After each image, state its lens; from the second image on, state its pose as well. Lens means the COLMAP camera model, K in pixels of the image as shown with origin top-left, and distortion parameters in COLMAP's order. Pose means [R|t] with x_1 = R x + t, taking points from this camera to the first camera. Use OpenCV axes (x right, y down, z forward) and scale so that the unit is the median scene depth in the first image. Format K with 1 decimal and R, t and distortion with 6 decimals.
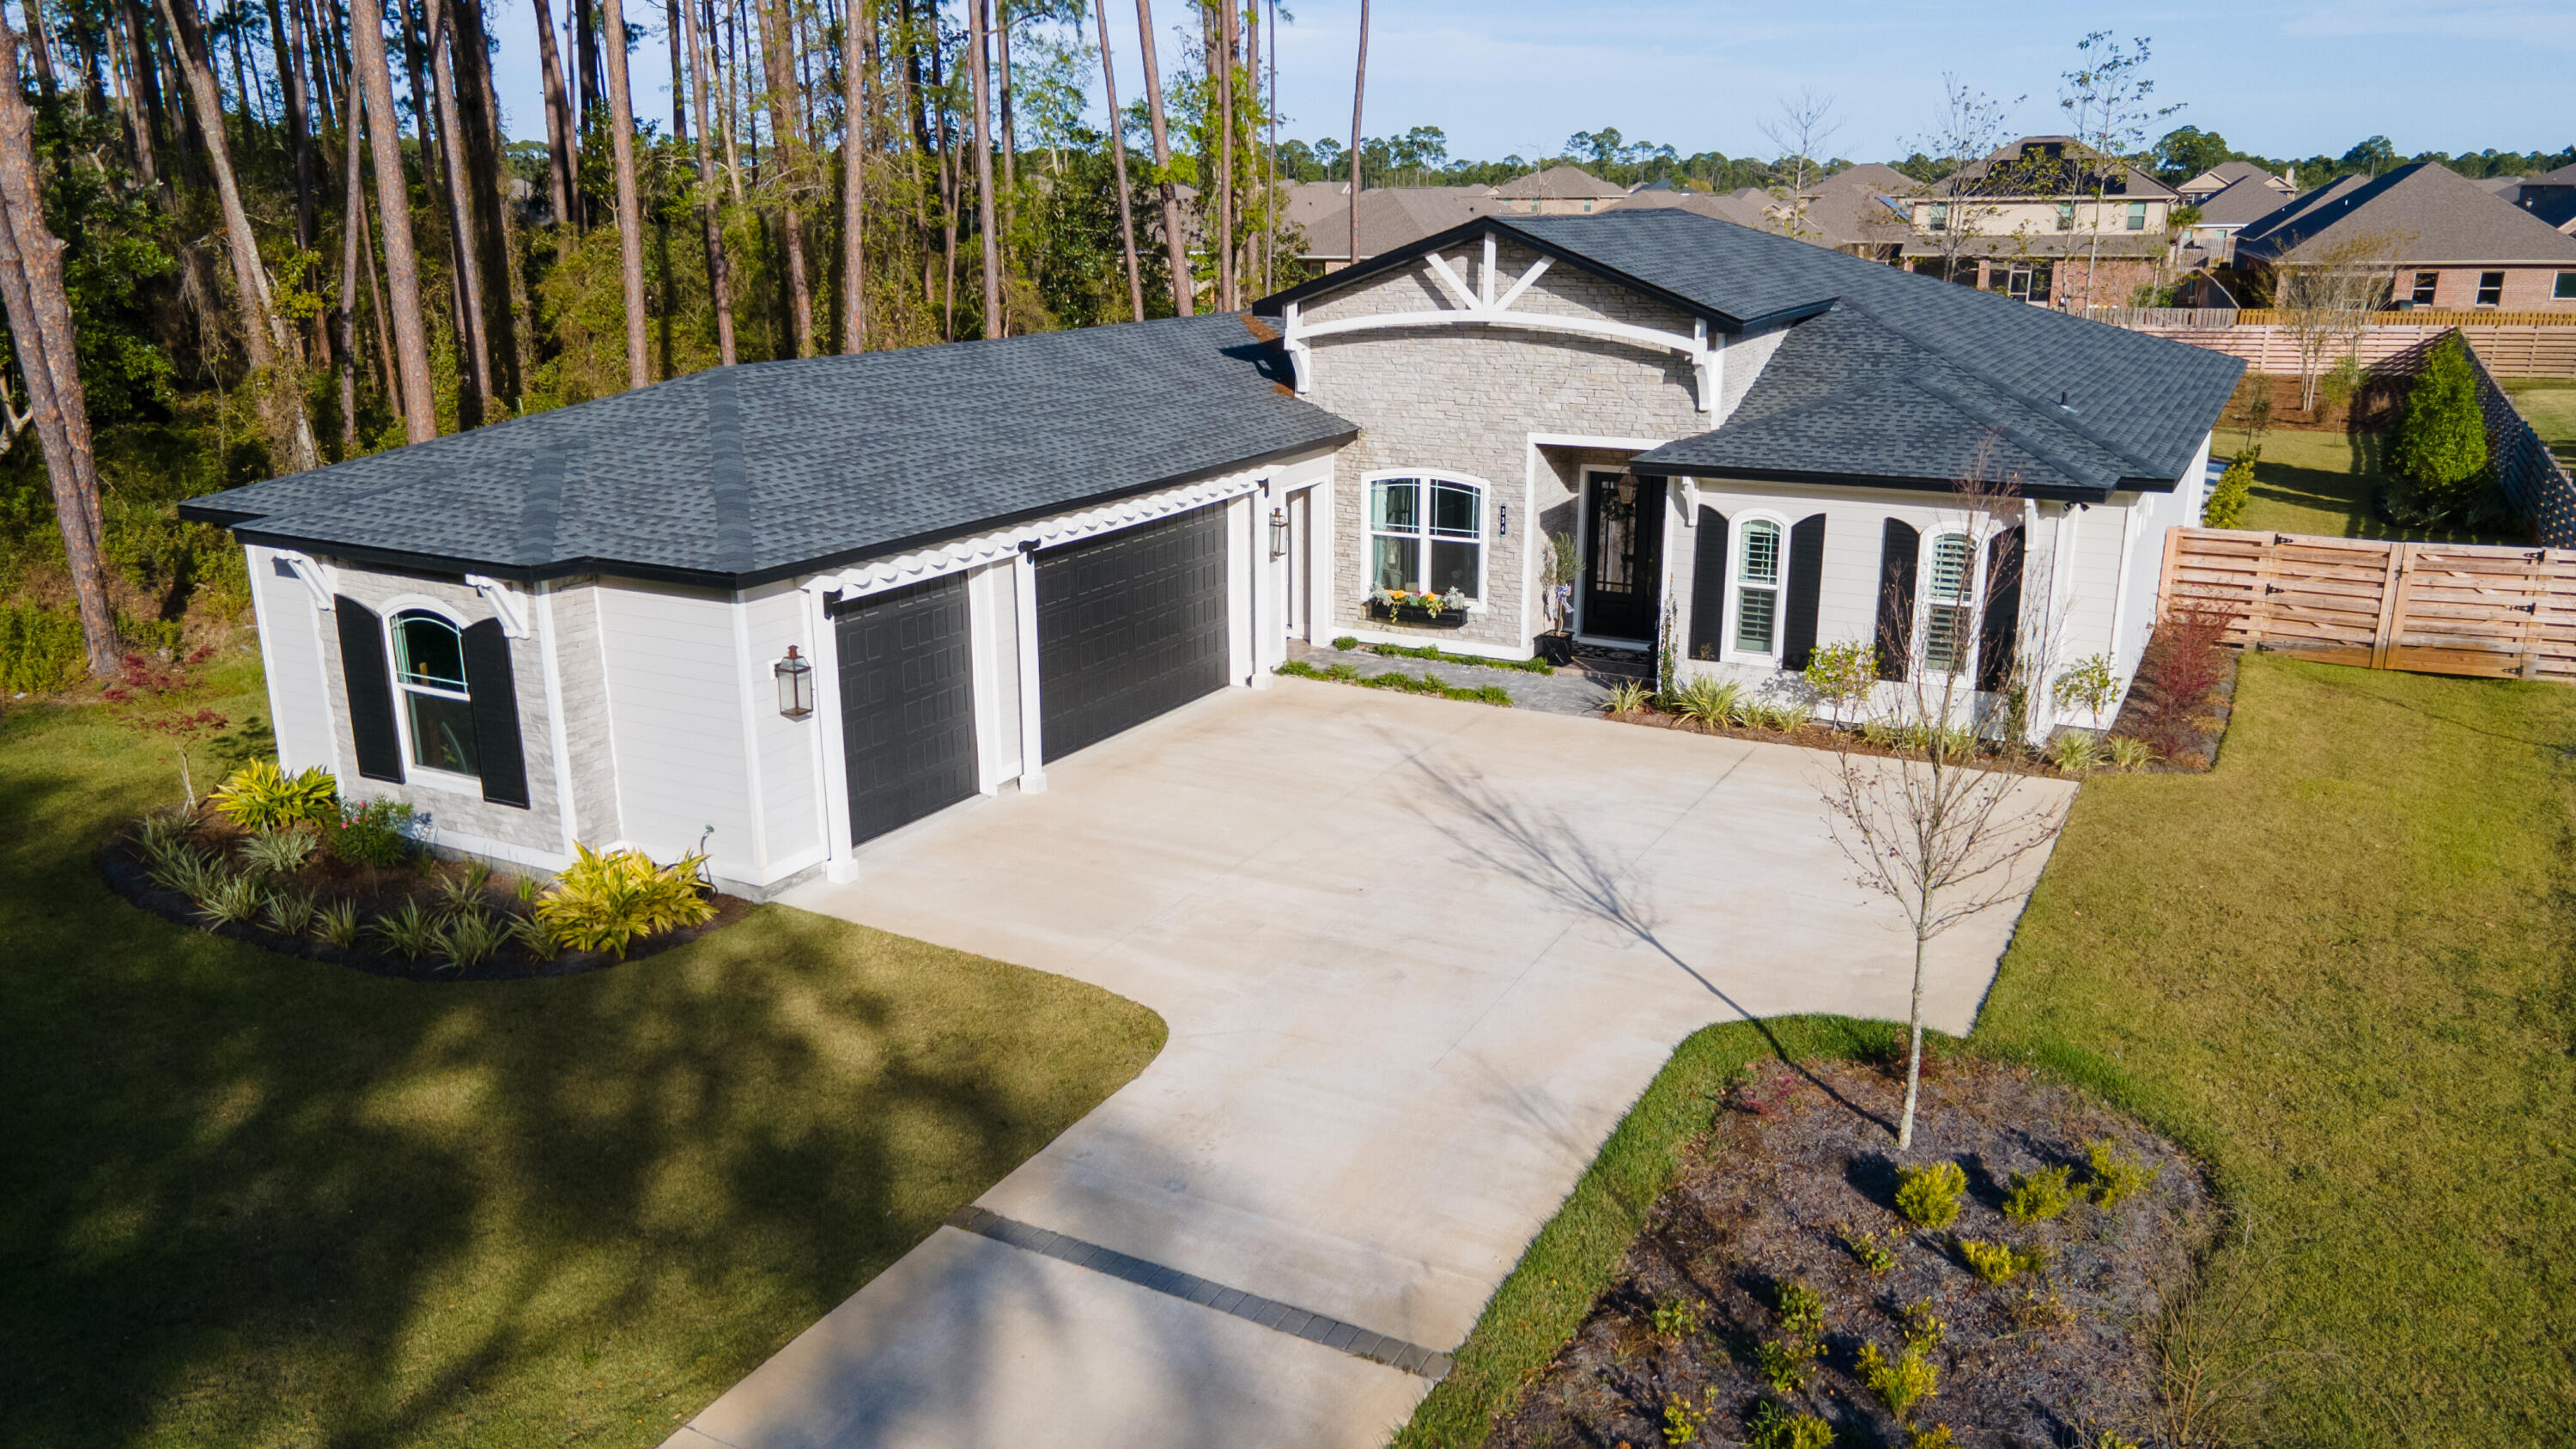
lens RADIAL K [[1749.8, 0, 1283.4], [0, 1749.8, 712.4], [0, 0, 1]] dist [0.035033, 0.000614]
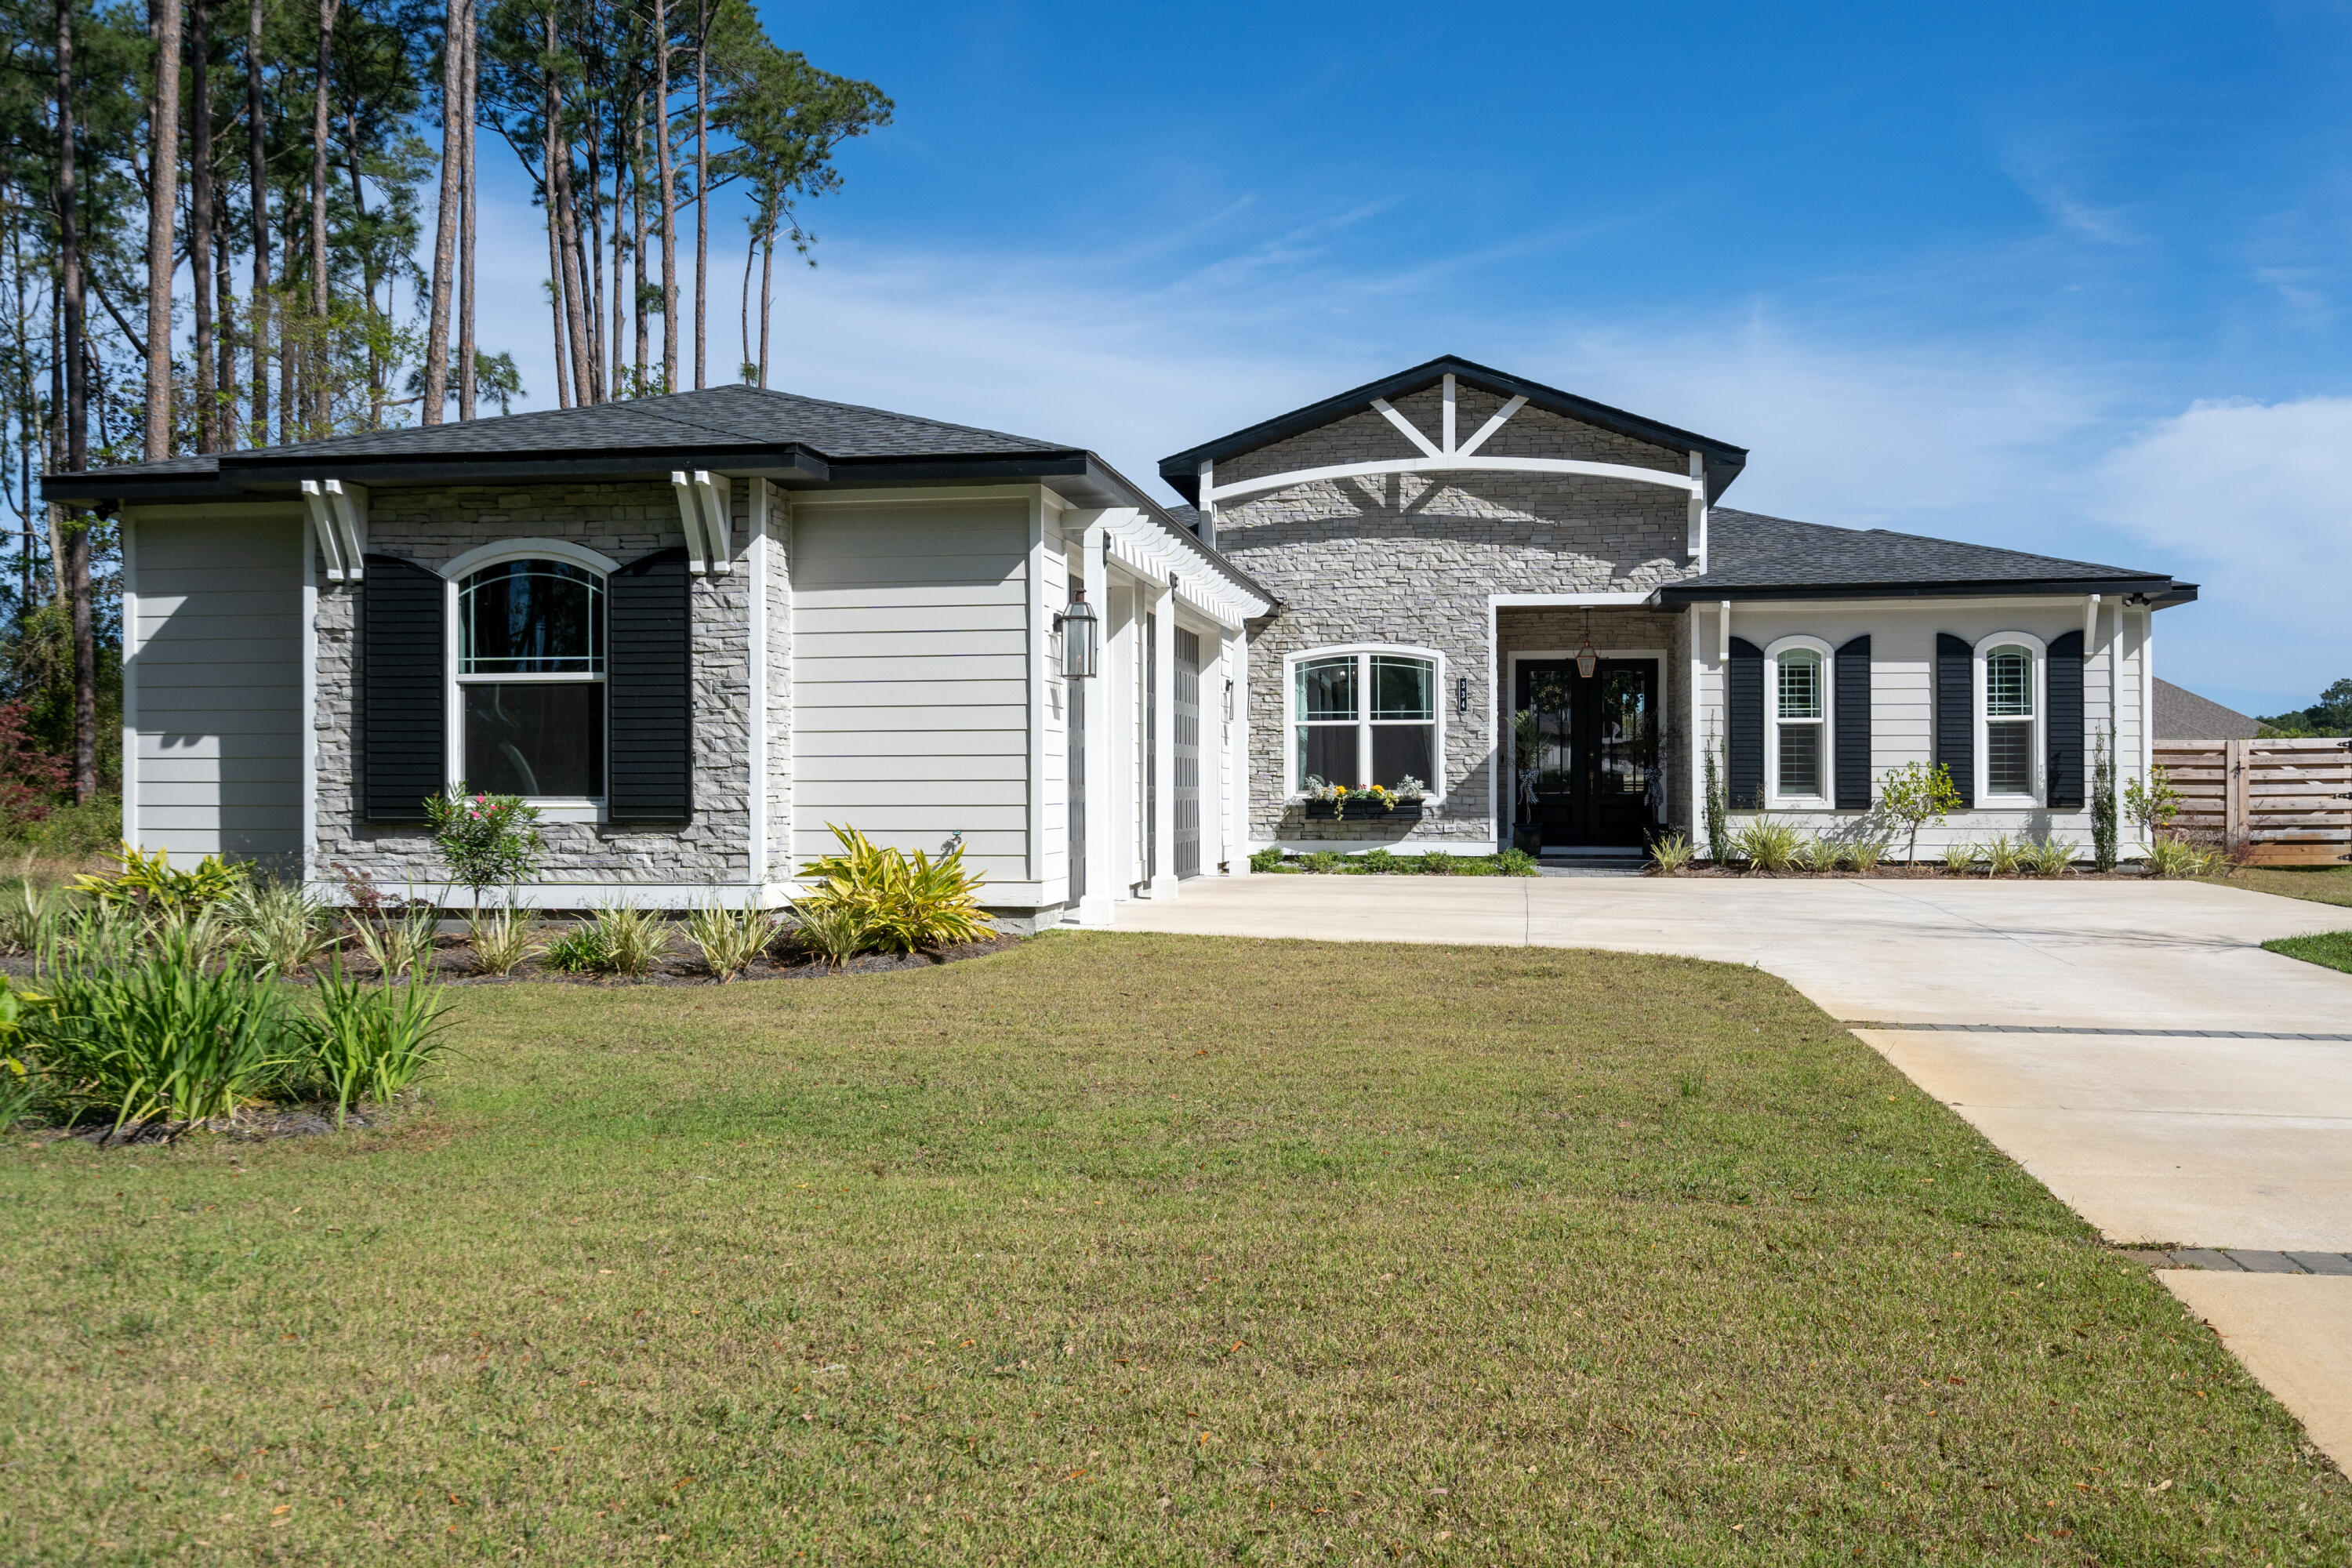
lens RADIAL K [[2025.9, 0, 1167.2], [0, 2025.9, 771.5], [0, 0, 1]] dist [0.018998, 0.000384]
pose [[0.946047, 0.002539, 0.324020, -0.349899], [0.085033, 0.962978, -0.255817, 0.177844], [-0.312674, 0.269568, 0.910806, 0.128124]]
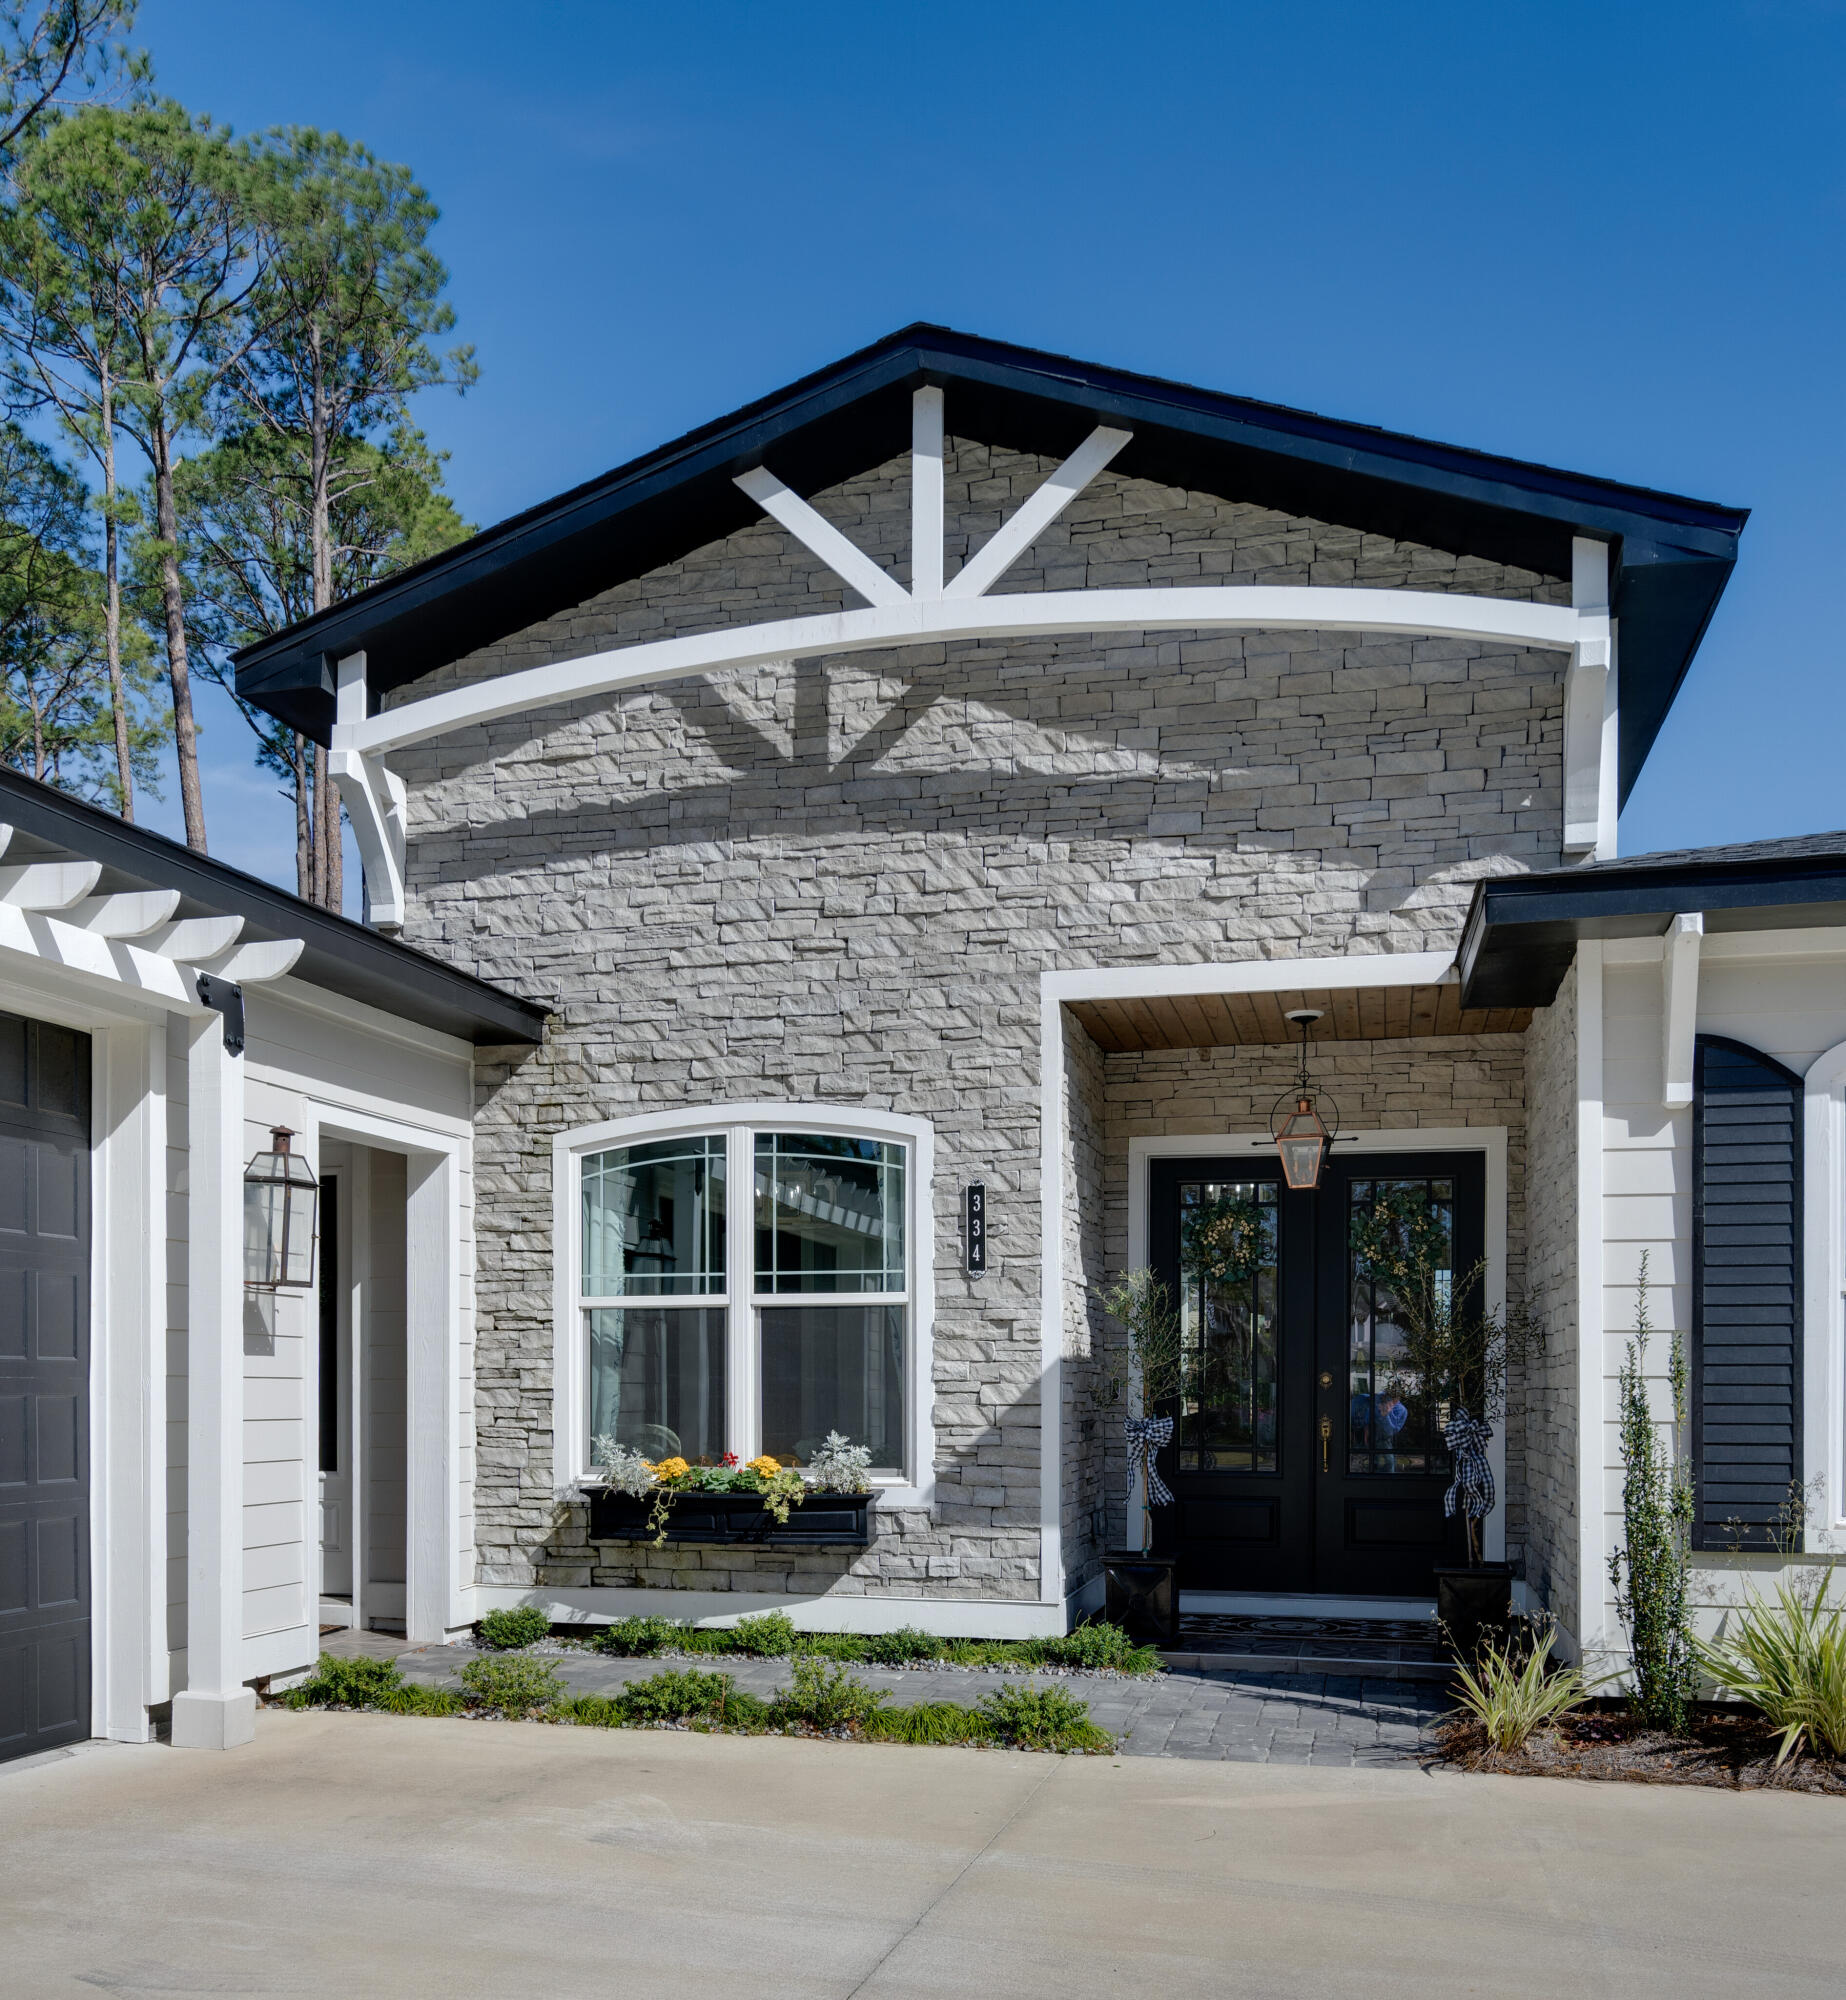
lens RADIAL K [[1874.2, 0, 899.8], [0, 1874.2, 1381.5], [0, 0, 1]] dist [0.009274, 0.000000]
pose [[0.967736, 0.005637, 0.251903, 0.017794], [0.061930, 0.963760, -0.259483, 0.014899], [-0.244236, 0.266711, 0.932316, 0.672891]]
